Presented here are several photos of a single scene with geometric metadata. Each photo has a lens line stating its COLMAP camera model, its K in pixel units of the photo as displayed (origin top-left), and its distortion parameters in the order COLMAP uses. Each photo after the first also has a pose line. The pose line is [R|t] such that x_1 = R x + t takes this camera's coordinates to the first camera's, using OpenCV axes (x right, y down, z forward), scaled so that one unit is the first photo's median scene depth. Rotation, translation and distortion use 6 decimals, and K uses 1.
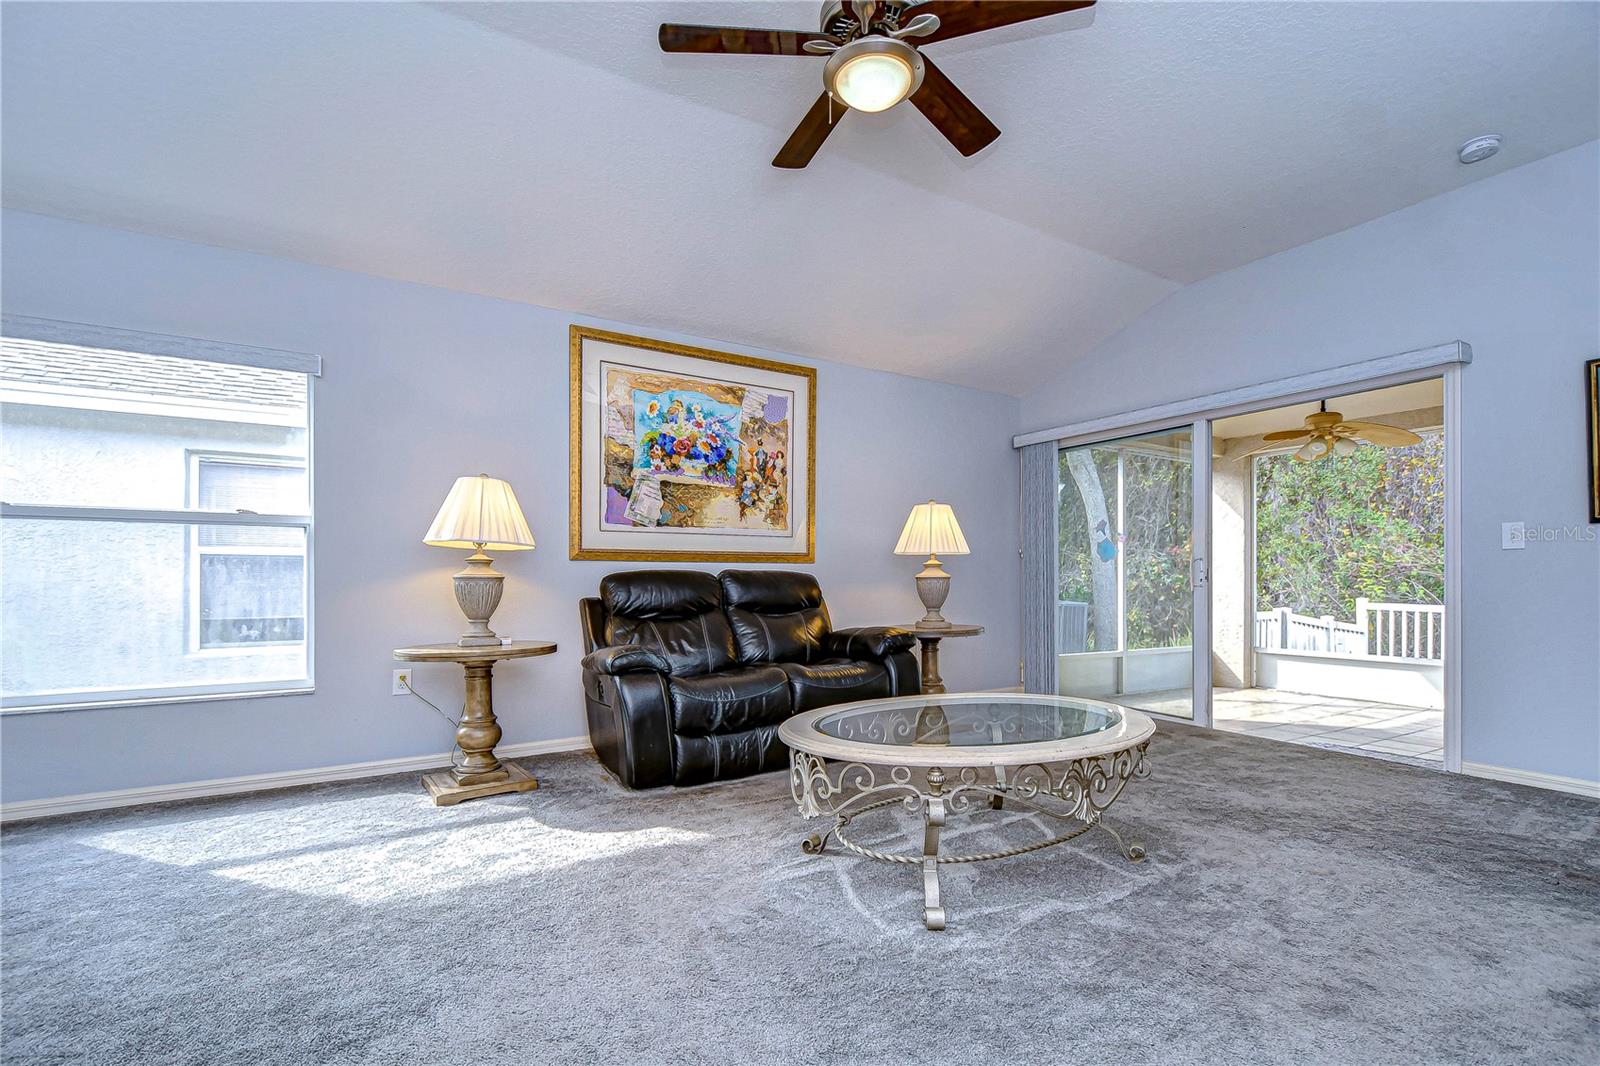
lens RADIAL K [[717.7, 0, 800.9], [0, 717.7, 562.2], [0, 0, 1]] dist [0.021180, -0.000605]
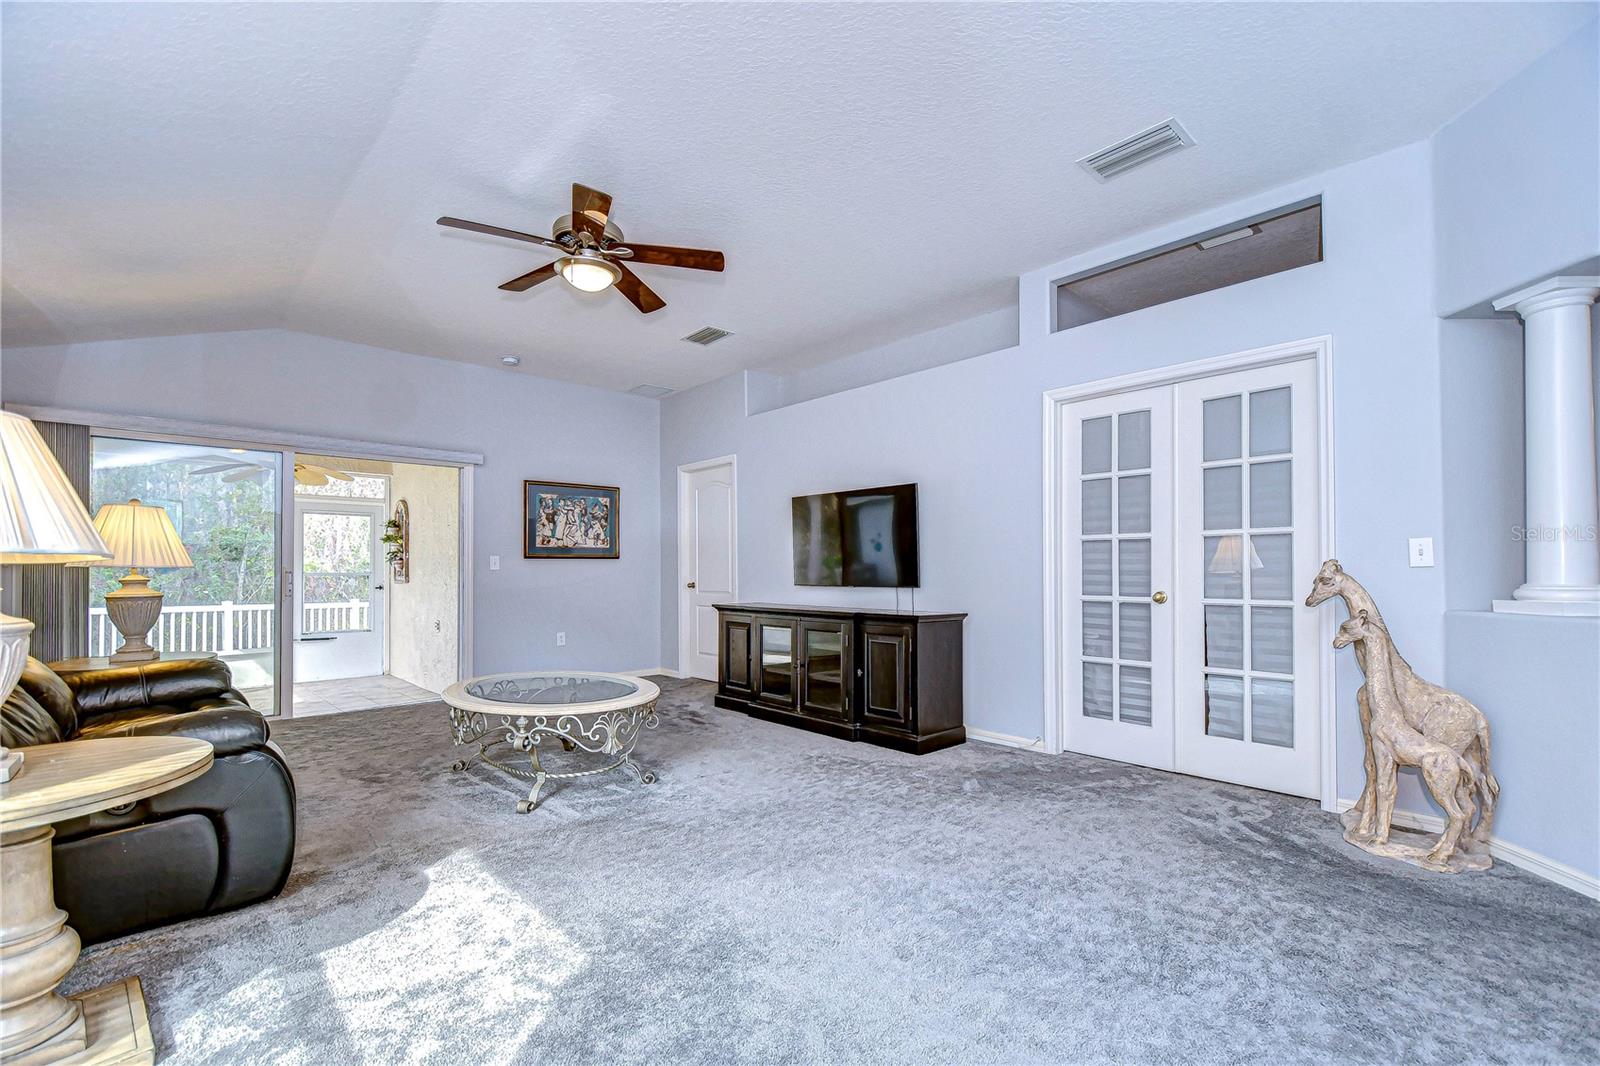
lens RADIAL K [[694.5, 0, 801.8], [0, 694.5, 563.9], [0, 0, 1]] dist [0.011132, -0.008544]
pose [[-0.187198, 0.010477, 0.982266, -0.748469], [-0.018711, 0.999724, -0.014229, -0.018046], [-0.982144, -0.021043, -0.186950, 0.439565]]
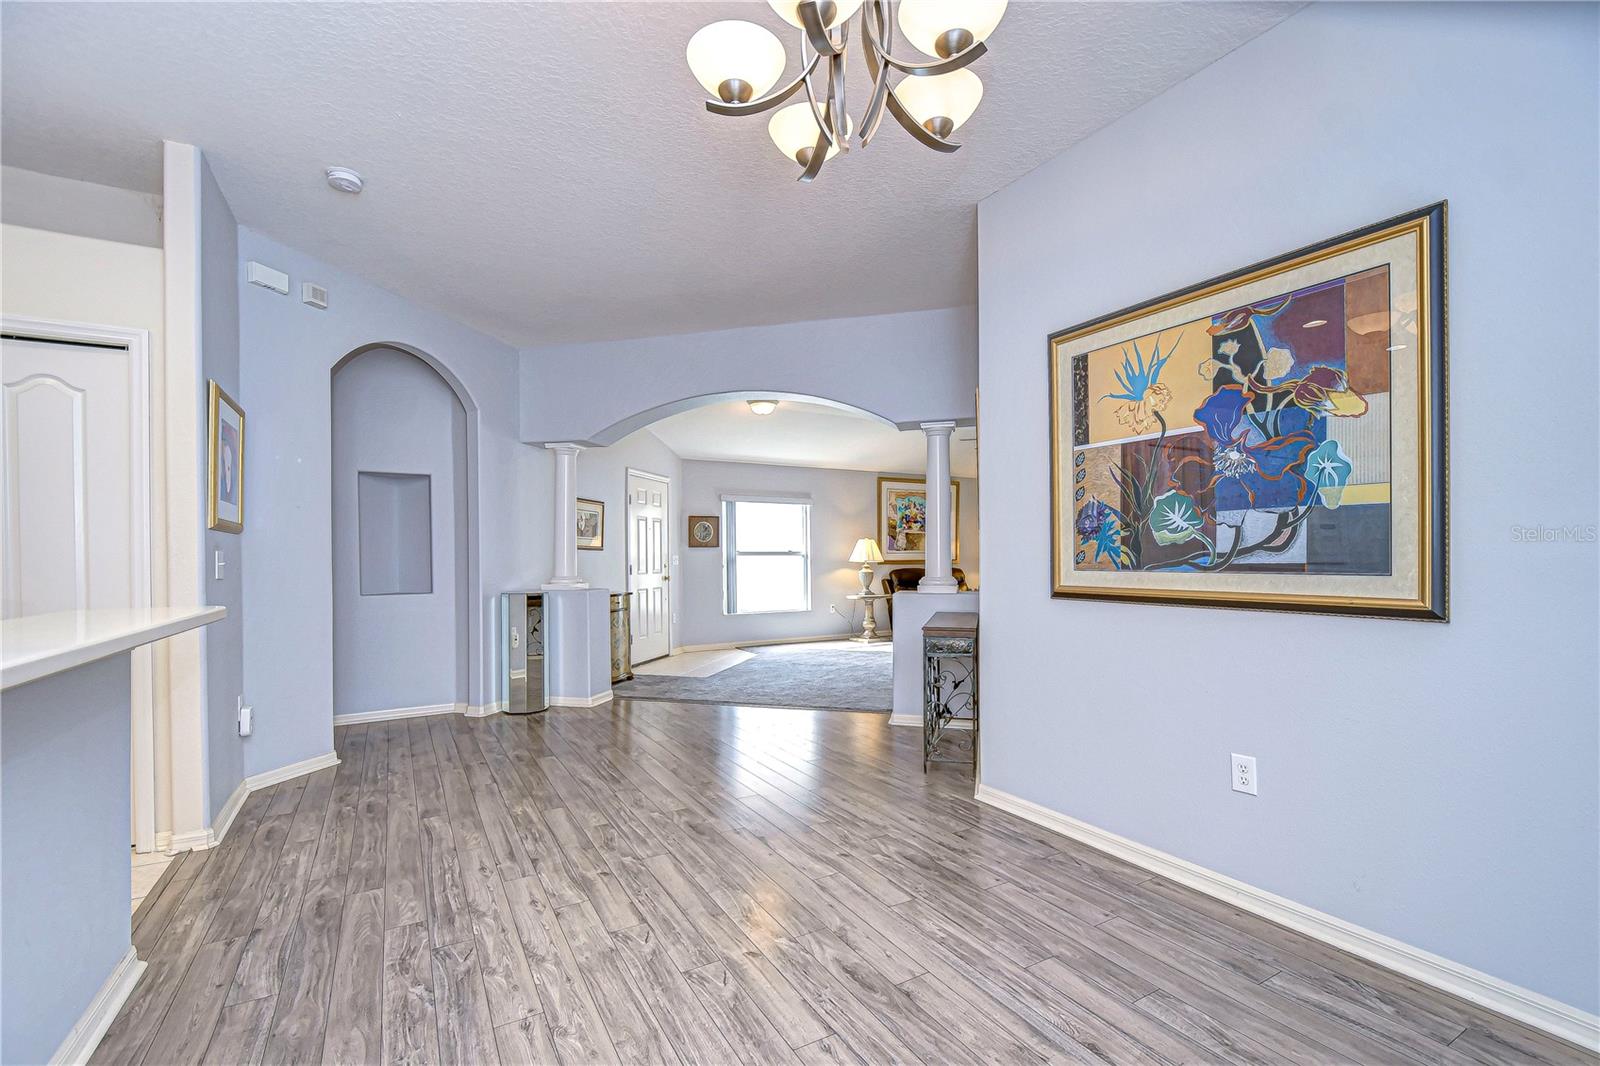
lens RADIAL K [[694.5, 0, 801.8], [0, 694.5, 563.9], [0, 0, 1]] dist [0.011132, -0.008544]
pose [[0.999785, -0.006508, -0.019684, -0.510399], [0.007137, 0.999460, 0.032059, -0.082811], [0.019465, -0.032193, 0.999292, -1.472471]]
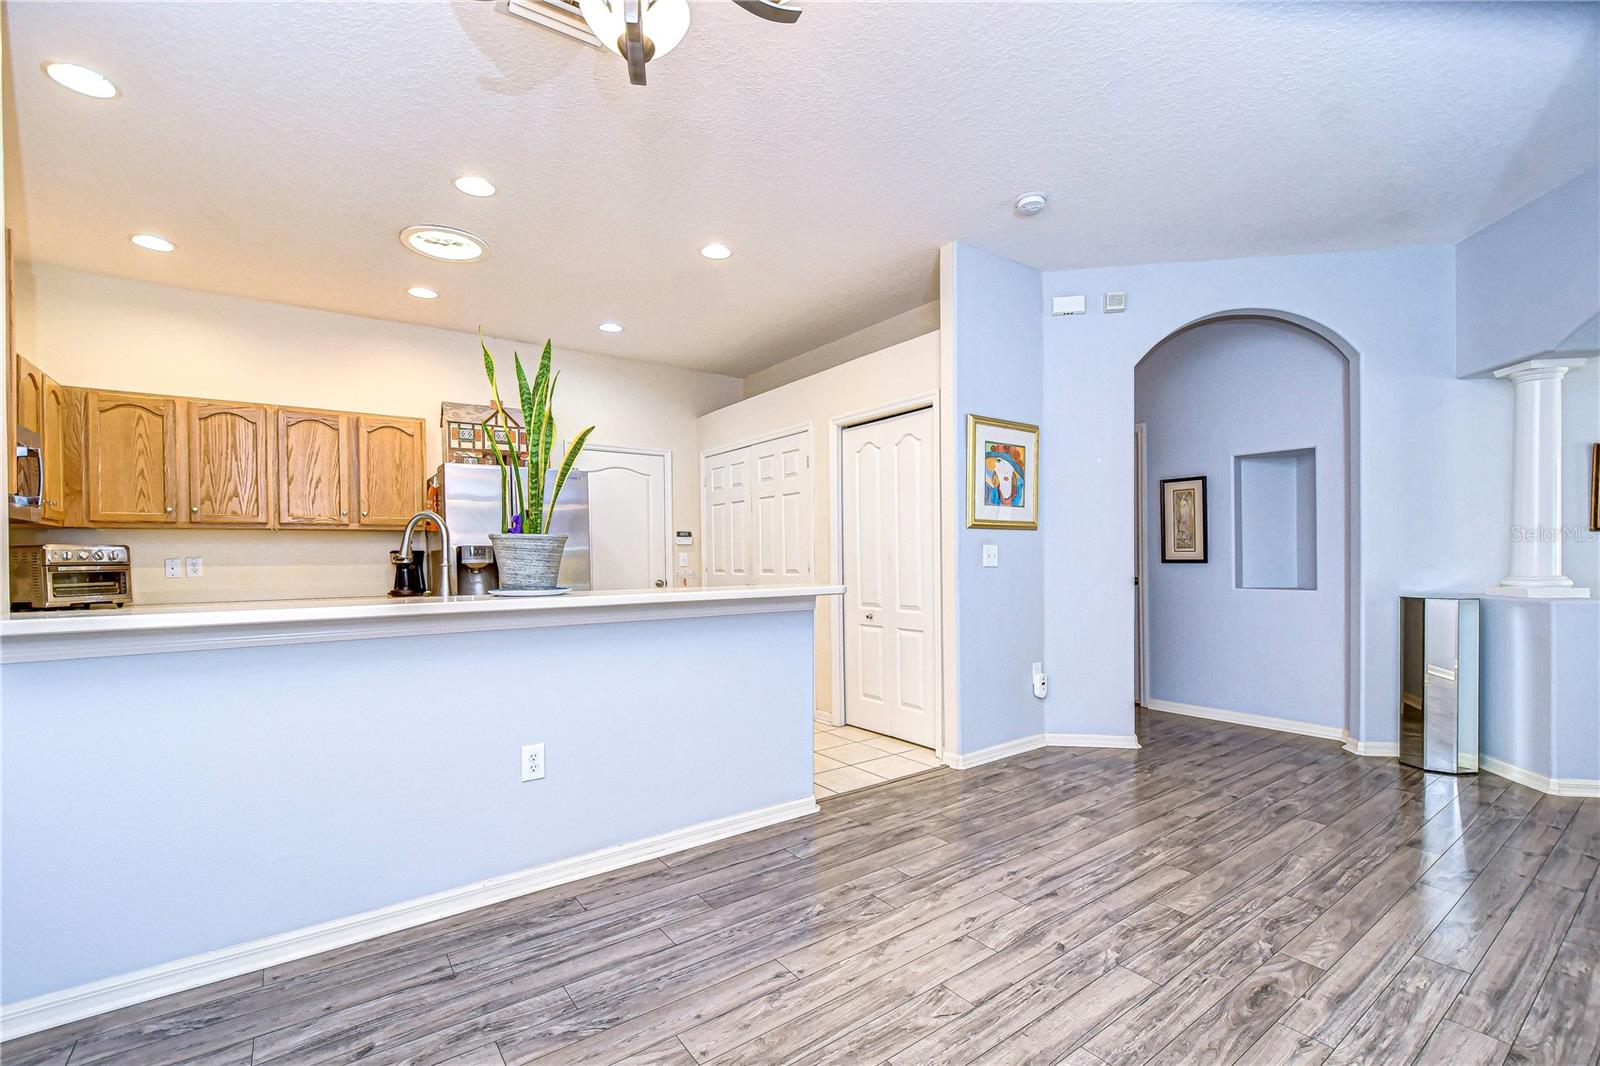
lens RADIAL K [[694.5, 0, 801.8], [0, 694.5, 563.9], [0, 0, 1]] dist [0.011132, -0.008544]
pose [[0.082993, 0.011958, -0.996478, -0.235028], [0.032067, 0.999378, 0.014664, -0.073999], [0.996034, -0.033171, 0.082558, -1.094597]]
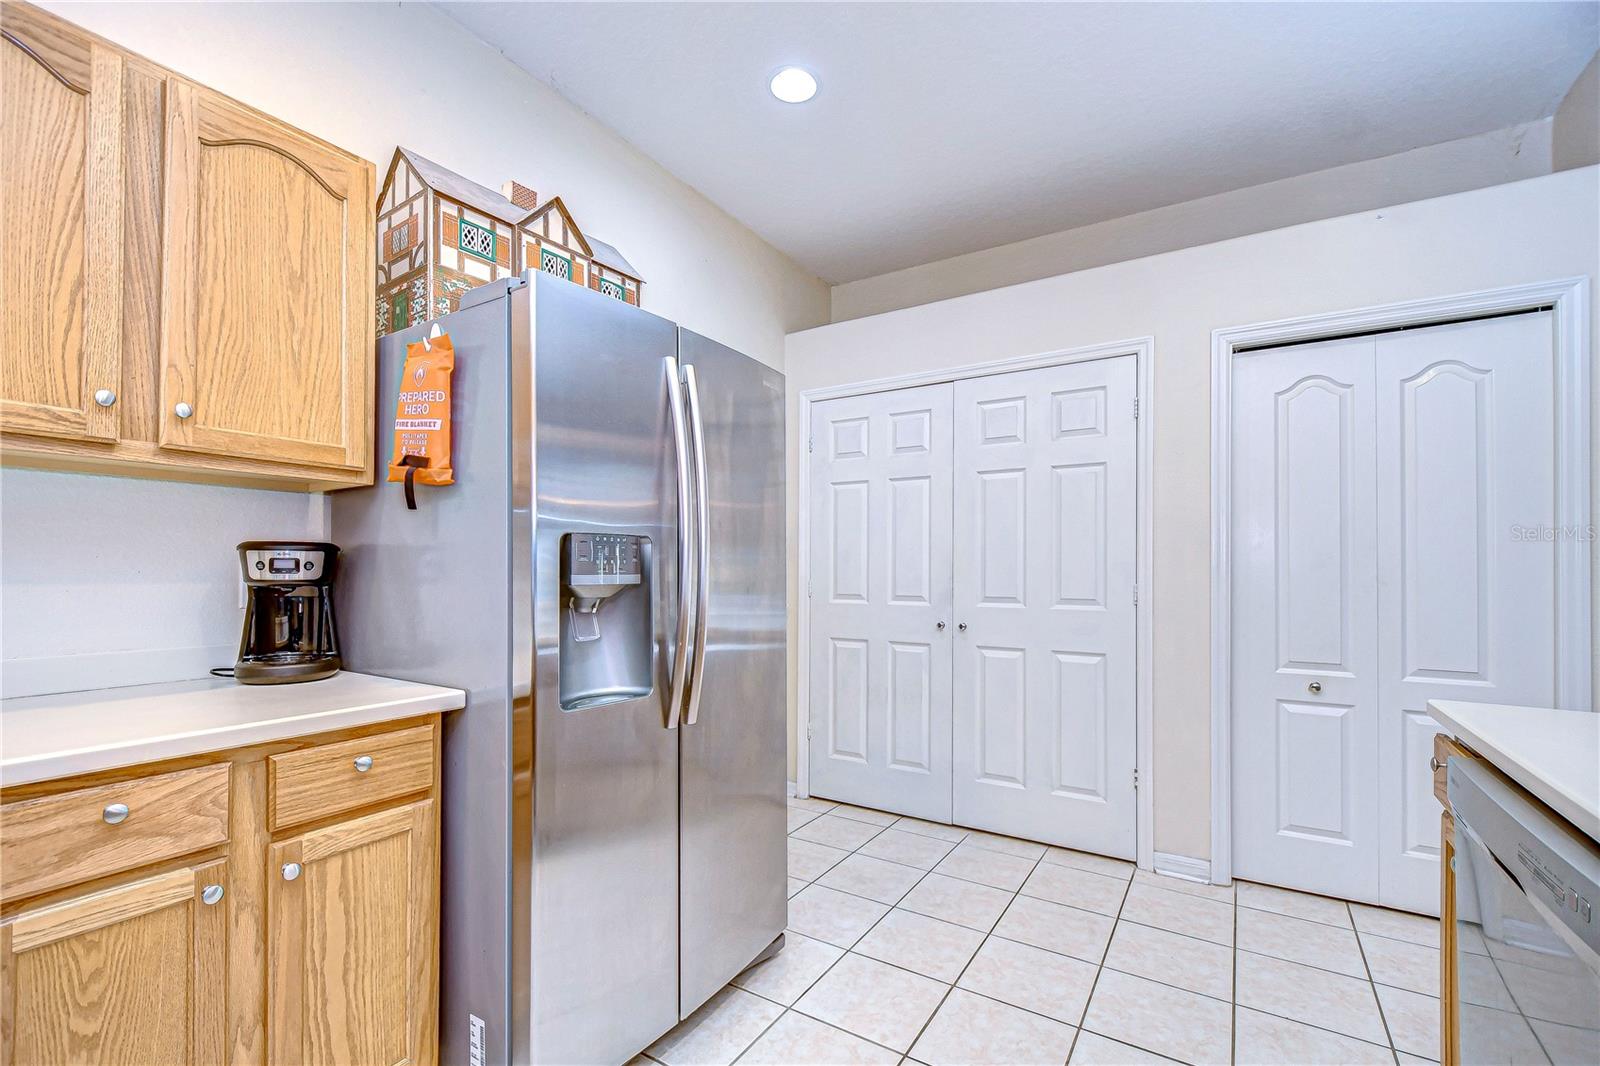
lens RADIAL K [[696.0, 0, 800.0], [0, 696.0, 565.3], [0, 0, 1]] dist [-0.002212, -0.000928]
pose [[0.448532, -0.002085, -0.893764, -0.941939], [0.011023, 0.999934, 0.003199, -0.085331], [0.893699, -0.011287, 0.448525, -1.555124]]
